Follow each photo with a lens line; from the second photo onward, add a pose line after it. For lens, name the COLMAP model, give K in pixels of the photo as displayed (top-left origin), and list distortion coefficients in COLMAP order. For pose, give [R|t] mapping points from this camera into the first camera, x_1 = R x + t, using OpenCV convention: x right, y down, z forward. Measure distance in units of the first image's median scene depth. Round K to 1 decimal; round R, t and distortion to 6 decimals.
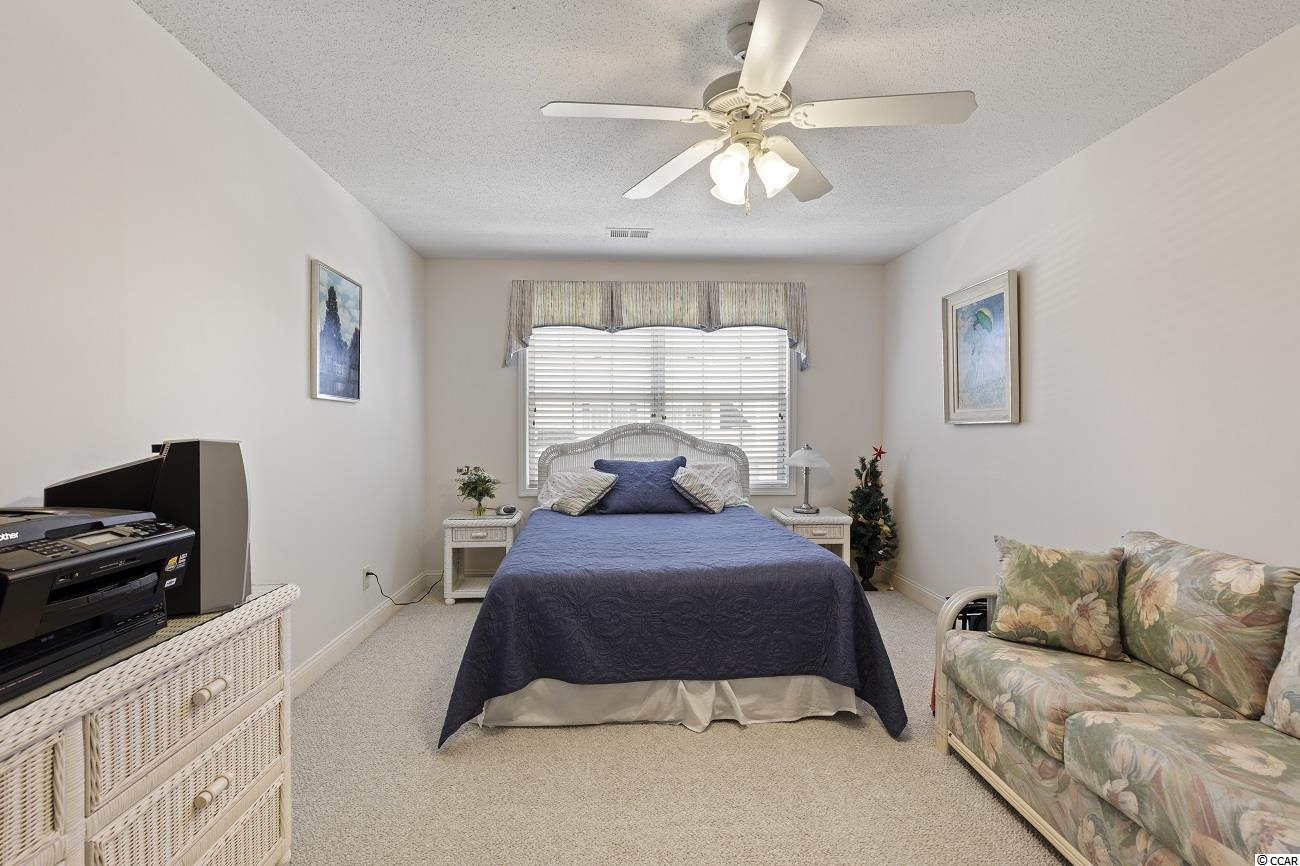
lens RADIAL K [[603.4, 0, 650.8], [0, 603.4, 435.8], [0, 0, 1]] dist [0.000336, -0.000189]
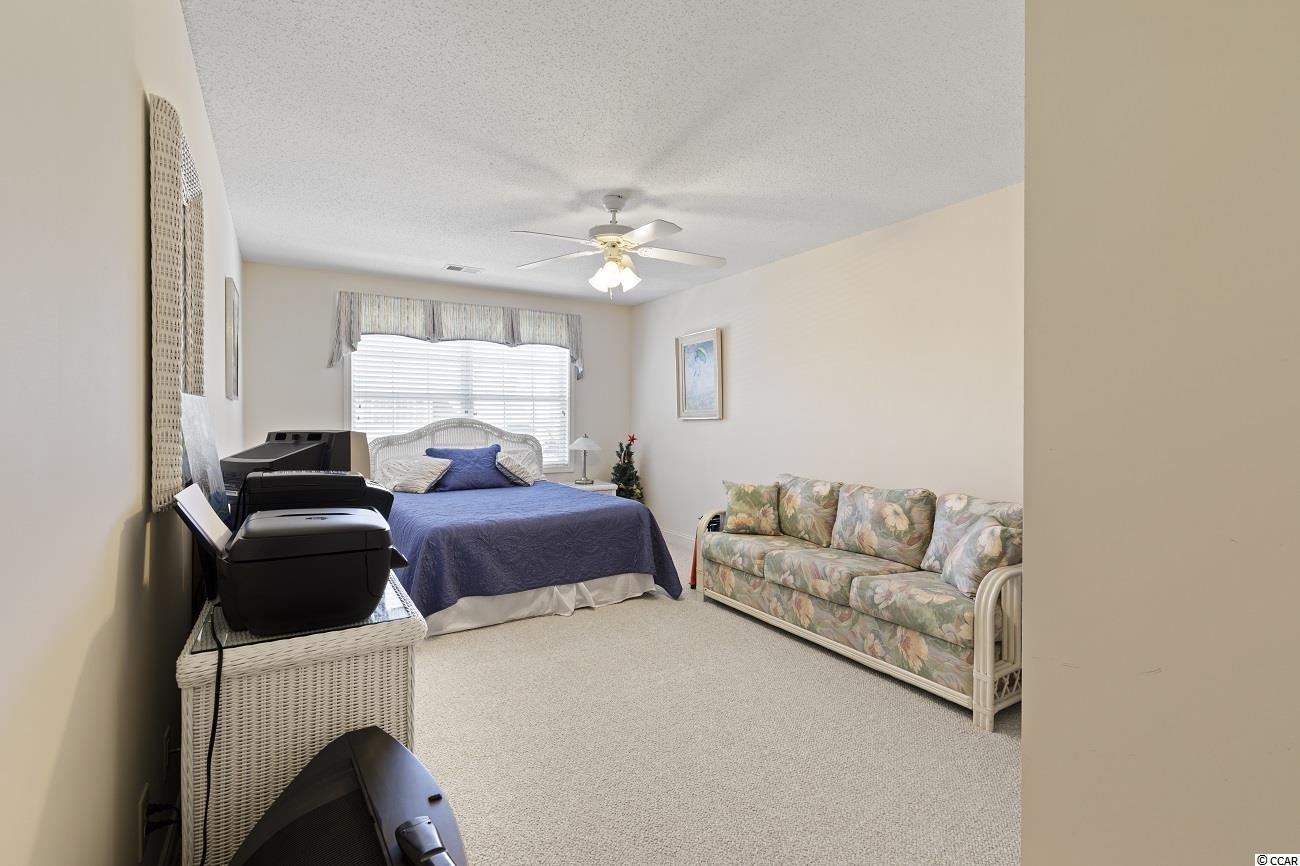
lens RADIAL K [[603.4, 0, 650.8], [0, 603.4, 435.8], [0, 0, 1]] dist [0.000336, -0.000189]
pose [[0.869822, -0.012737, 0.493201, -0.492112], [0.007638, 0.999895, 0.012352, 0.004459], [-0.493306, -0.006977, 0.869828, -0.457938]]
